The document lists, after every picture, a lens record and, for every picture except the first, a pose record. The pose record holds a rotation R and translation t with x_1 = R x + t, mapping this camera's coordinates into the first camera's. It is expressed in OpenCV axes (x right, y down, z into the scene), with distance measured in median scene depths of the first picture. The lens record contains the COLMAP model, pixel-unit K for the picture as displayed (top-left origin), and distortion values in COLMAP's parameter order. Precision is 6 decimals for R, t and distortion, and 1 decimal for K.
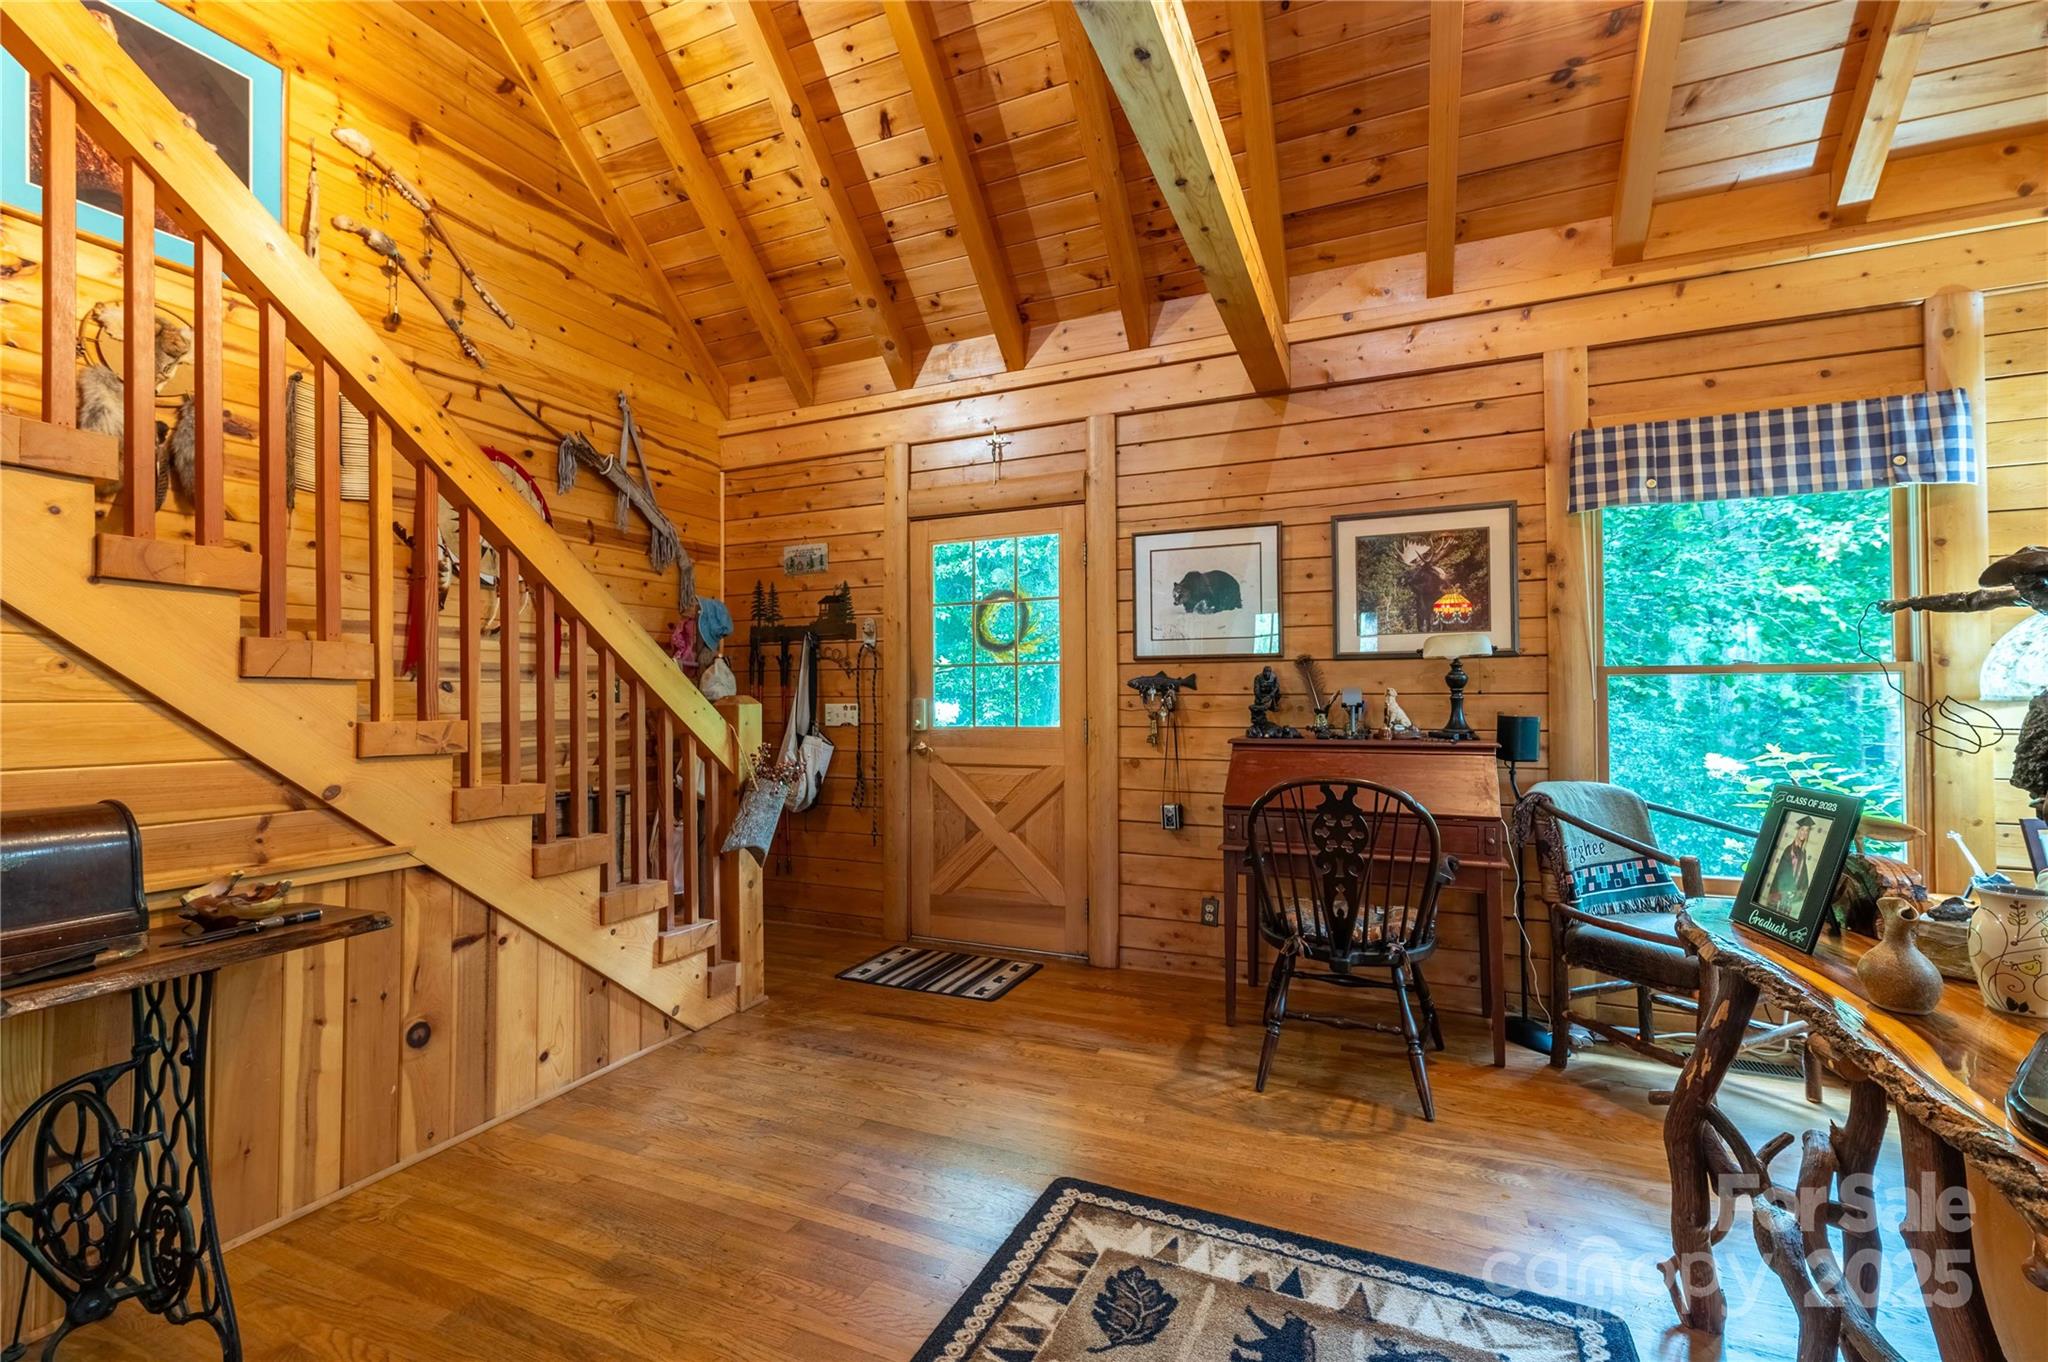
lens RADIAL K [[869.2, 0, 1020.3], [0, 869.2, 682.5], [0, 0, 1]] dist [0.003438, -0.001015]
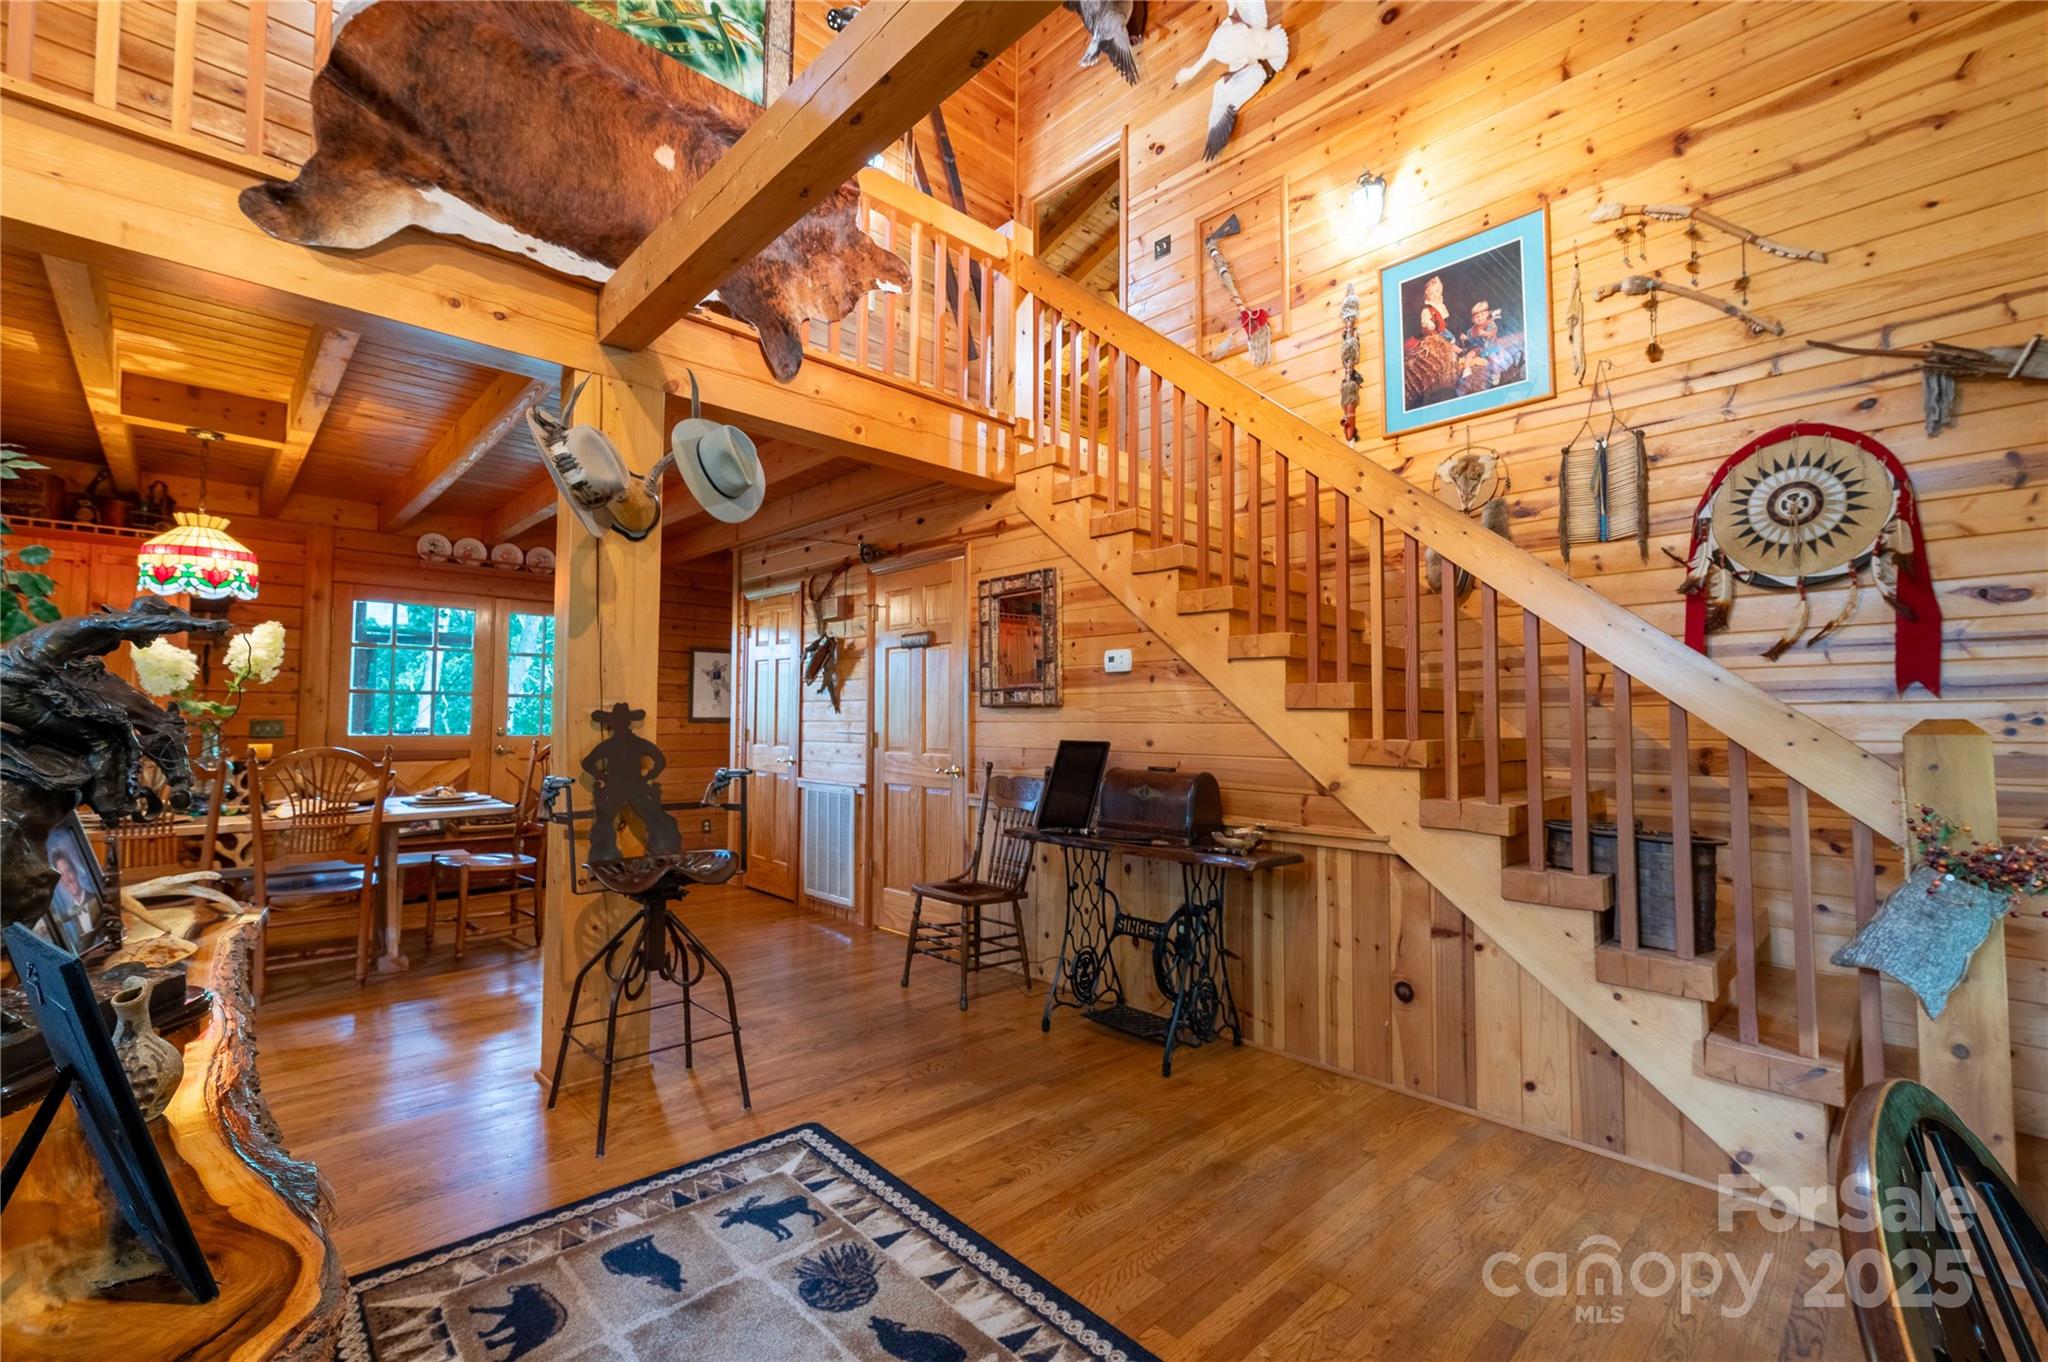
lens RADIAL K [[869.2, 0, 1019.8], [0, 869.2, 685.7], [0, 0, 1]] dist [0.003438, -0.001015]
pose [[-0.380661, -0.037659, -0.923948, 0.488549], [0.014199, 0.998815, -0.046560, 0.011764], [0.924606, -0.030843, -0.379675, 0.693727]]
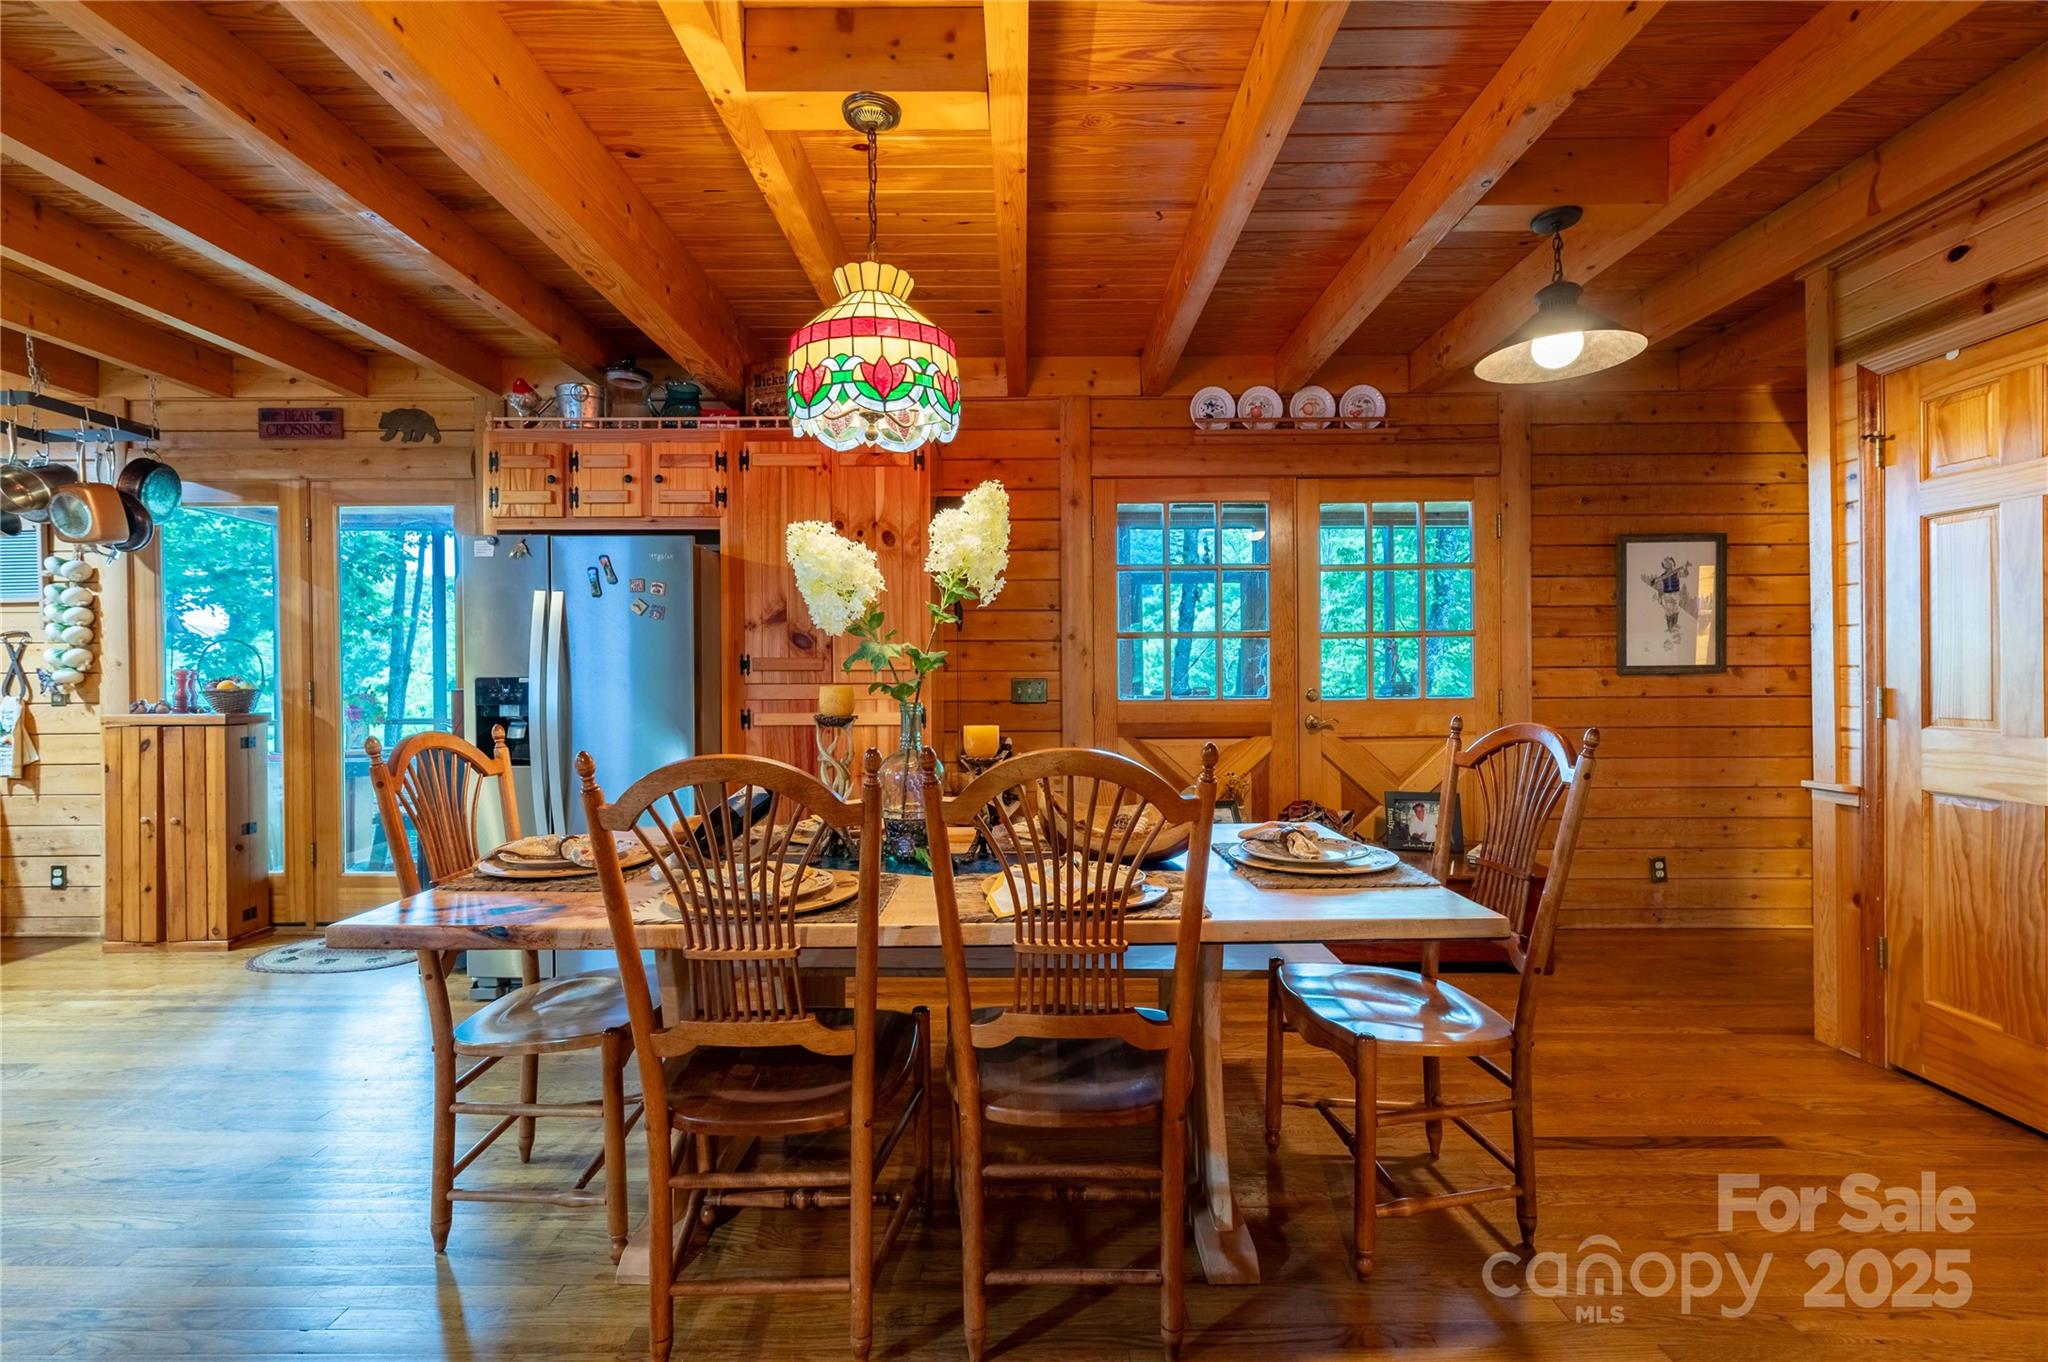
lens RADIAL K [[869.2, 0, 1020.5], [0, 869.2, 678.0], [0, 0, 1]] dist [0.003438, -0.001015]
pose [[-0.914644, 0.010776, -0.404116, -0.024486], [0.019645, 0.999648, -0.017805, -0.001334], [0.403782, -0.024224, -0.914535, -0.200802]]
